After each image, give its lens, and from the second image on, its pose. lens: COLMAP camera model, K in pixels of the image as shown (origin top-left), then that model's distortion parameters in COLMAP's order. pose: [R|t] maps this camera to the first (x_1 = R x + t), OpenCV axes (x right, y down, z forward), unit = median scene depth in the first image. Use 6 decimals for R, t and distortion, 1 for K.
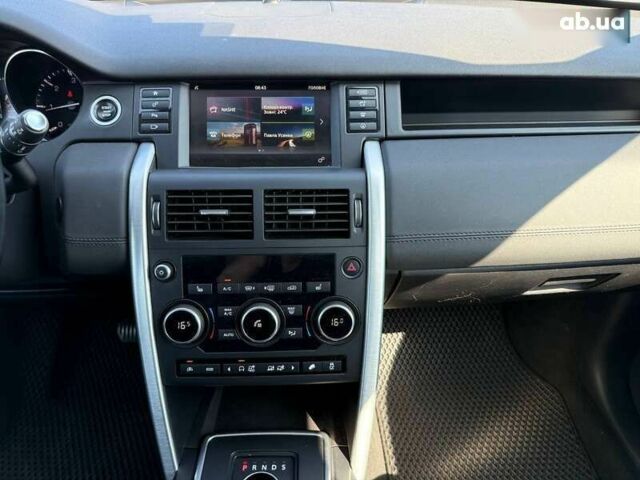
lens RADIAL K [[481.2, 0, 320.4], [0, 481.2, 237.1], [0, 0, 1]] dist [0.011080, -0.011094]
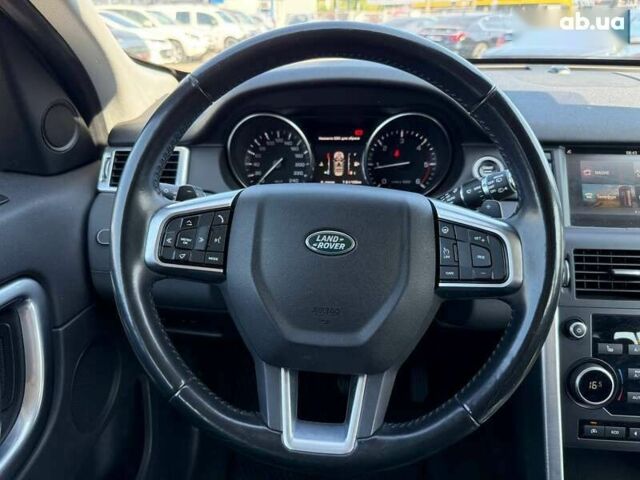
lens RADIAL K [[481.2, 0, 322.4], [0, 481.2, 238.0], [0, 0, 1]] dist [0.011080, -0.011094]
pose [[0.997326, 0.032252, -0.065584, -0.721358], [-0.038951, 0.993858, -0.103579, 0.005848], [0.061840, 0.105856, 0.992457, -0.049461]]
